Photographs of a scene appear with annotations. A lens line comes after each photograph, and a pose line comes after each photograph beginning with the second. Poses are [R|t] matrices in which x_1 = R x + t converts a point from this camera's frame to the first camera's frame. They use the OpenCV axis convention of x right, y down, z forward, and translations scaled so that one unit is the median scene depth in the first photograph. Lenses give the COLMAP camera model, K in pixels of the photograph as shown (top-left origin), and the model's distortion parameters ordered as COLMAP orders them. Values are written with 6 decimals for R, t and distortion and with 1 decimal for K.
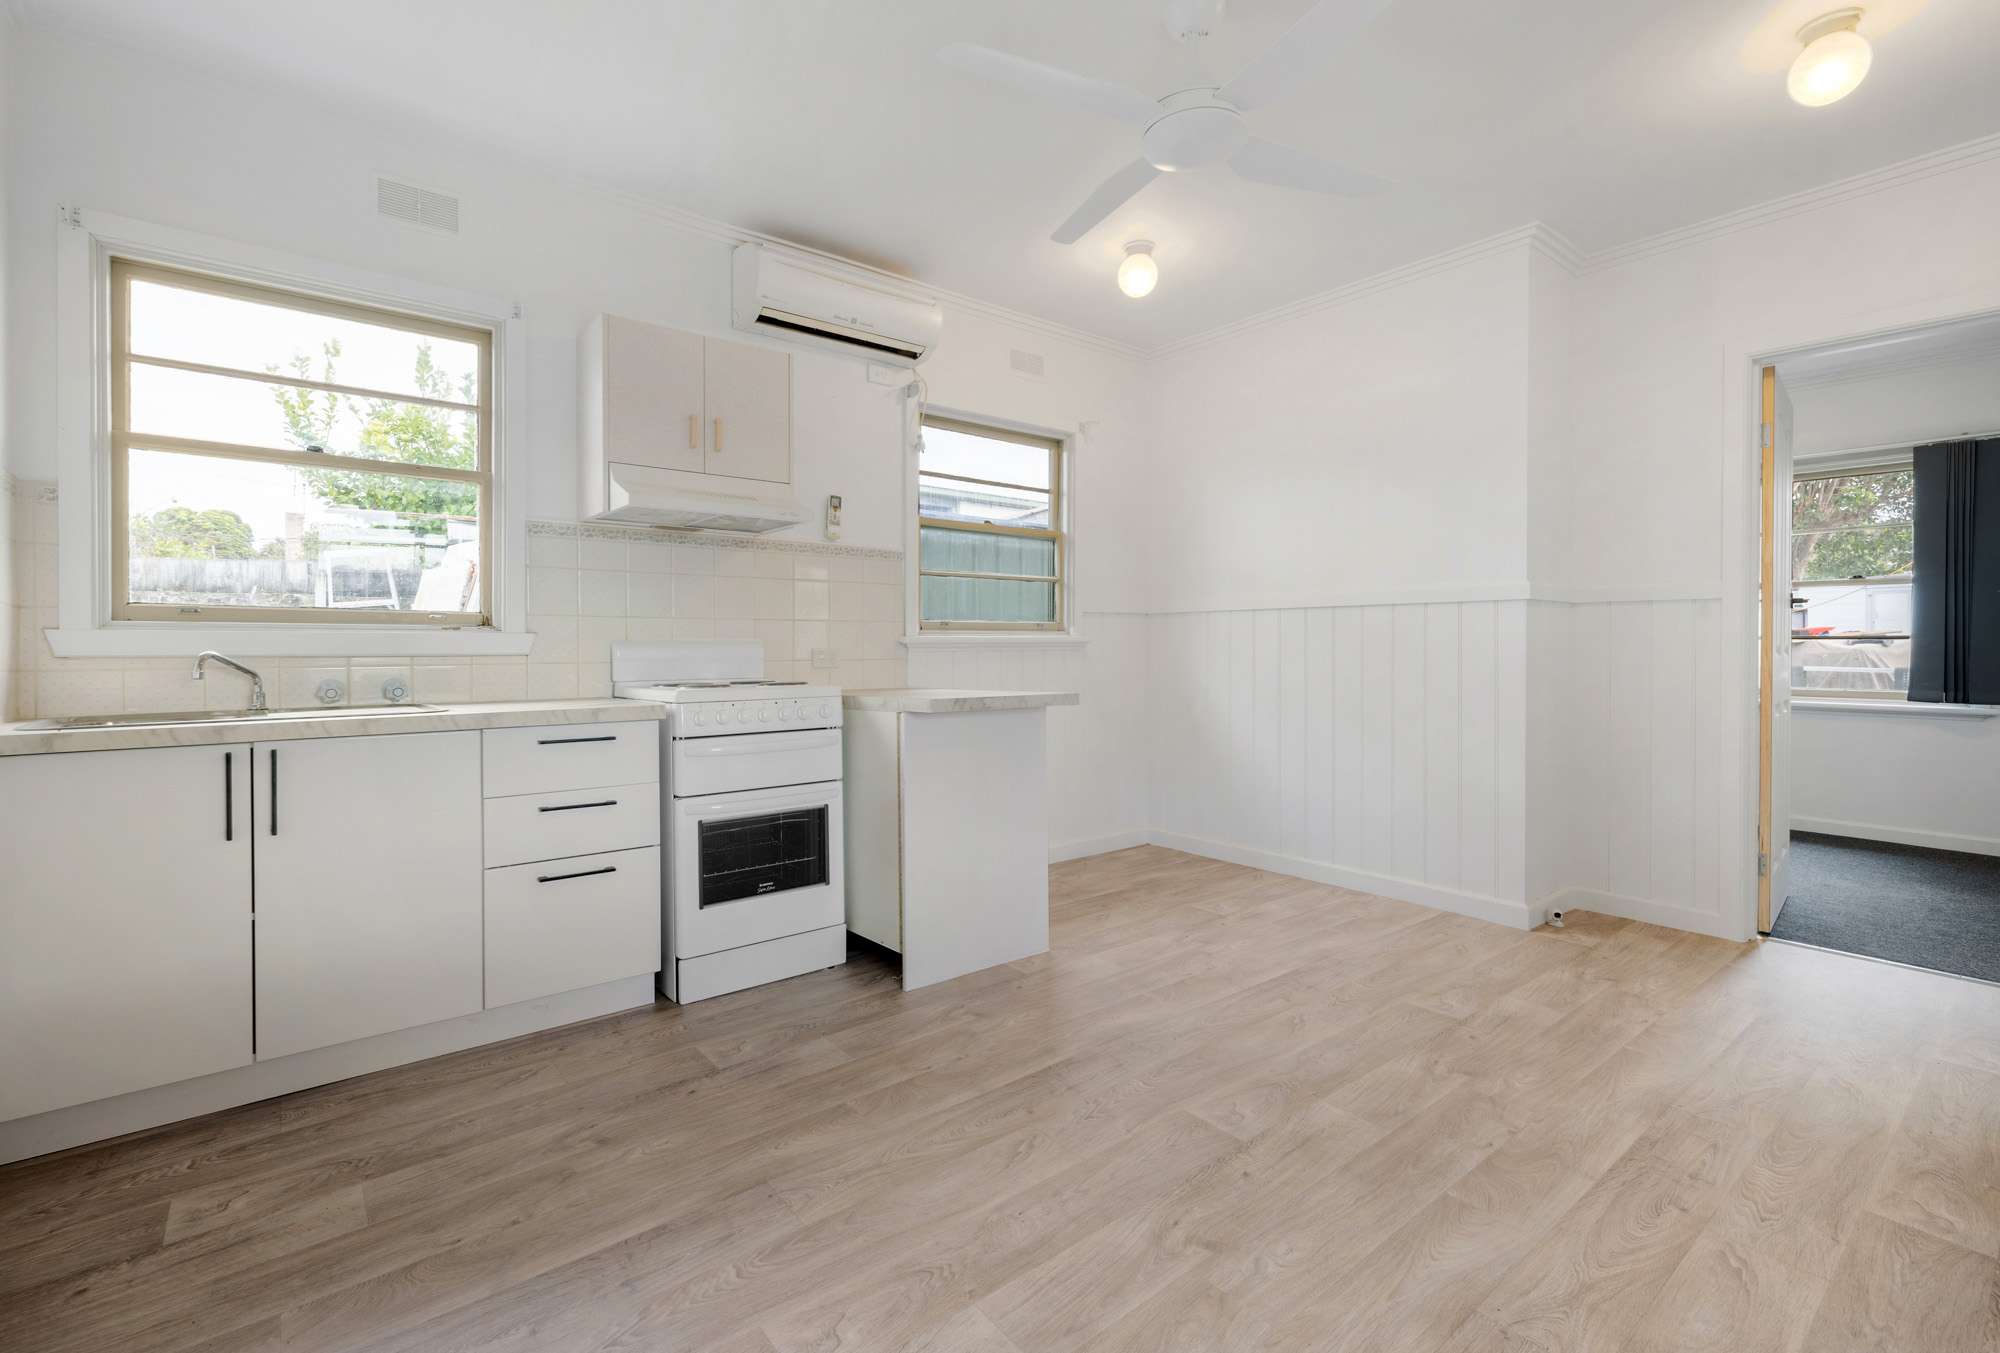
lens RADIAL K [[891.7, 0, 995.9], [0, 891.7, 651.3], [0, 0, 1]] dist [0.003630, -0.000314]
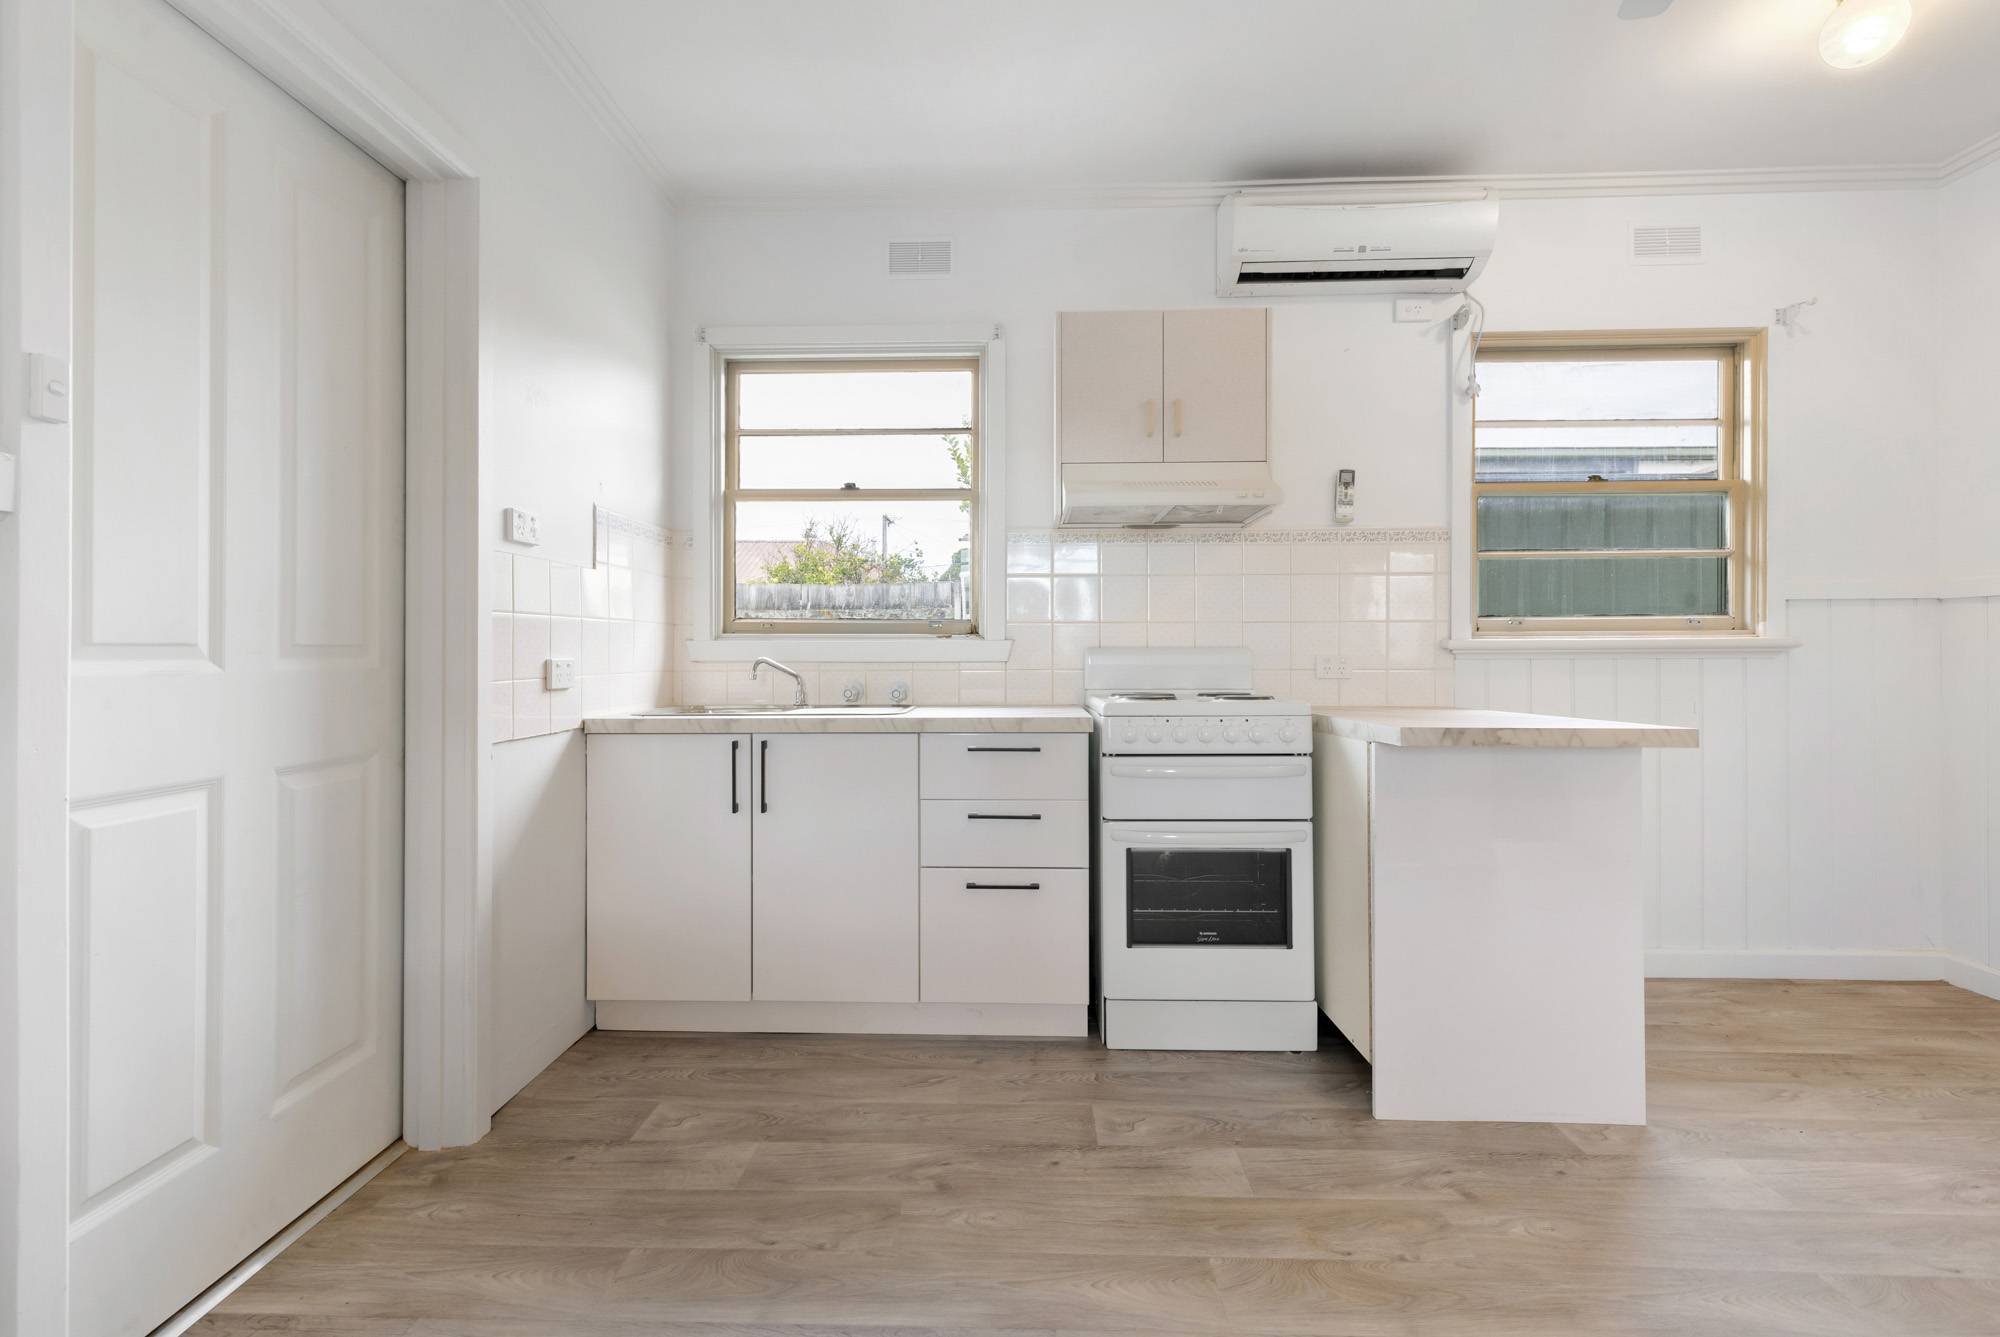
lens RADIAL K [[874.8, 0, 995.6], [0, 874.8, 646.3], [0, 0, 1]] dist [0.001170, 0.001369]
pose [[0.754006, -0.001578, -0.656865, 0.144845], [-0.003835, 0.999970, -0.006803, -0.006538], [0.656856, 0.007649, 0.753977, 0.247996]]
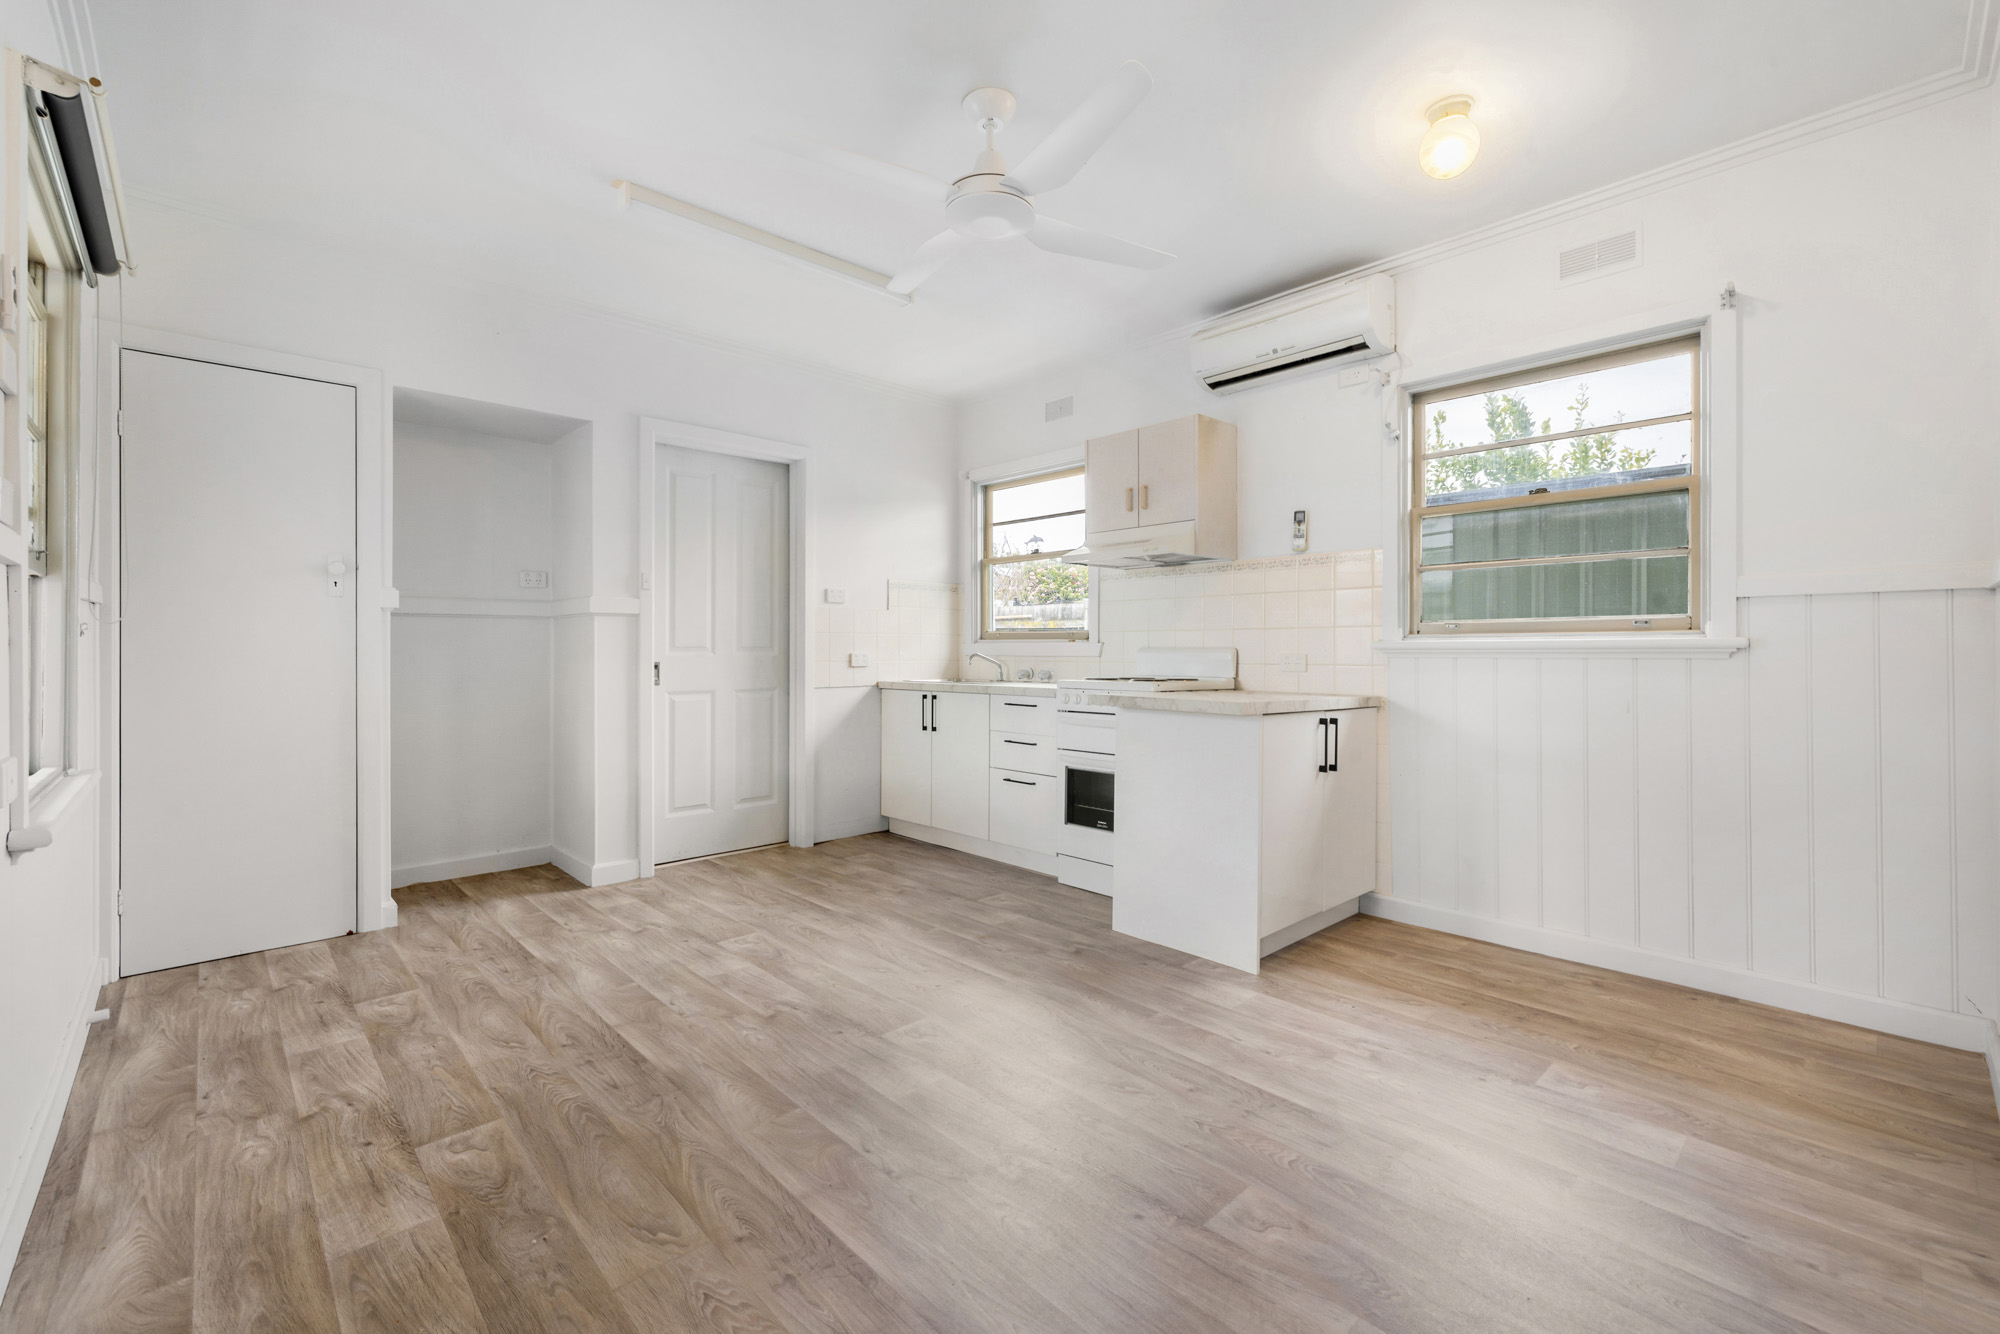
lens RADIAL K [[874.8, 0, 1027.7], [0, 874.8, 643.1], [0, 0, 1]] dist [0.001170, 0.001369]
pose [[0.079977, -0.005946, -0.996779, 1.147867], [-0.006590, 0.999957, -0.006494, -0.009300], [0.996775, 0.007088, 0.079935, 0.812218]]
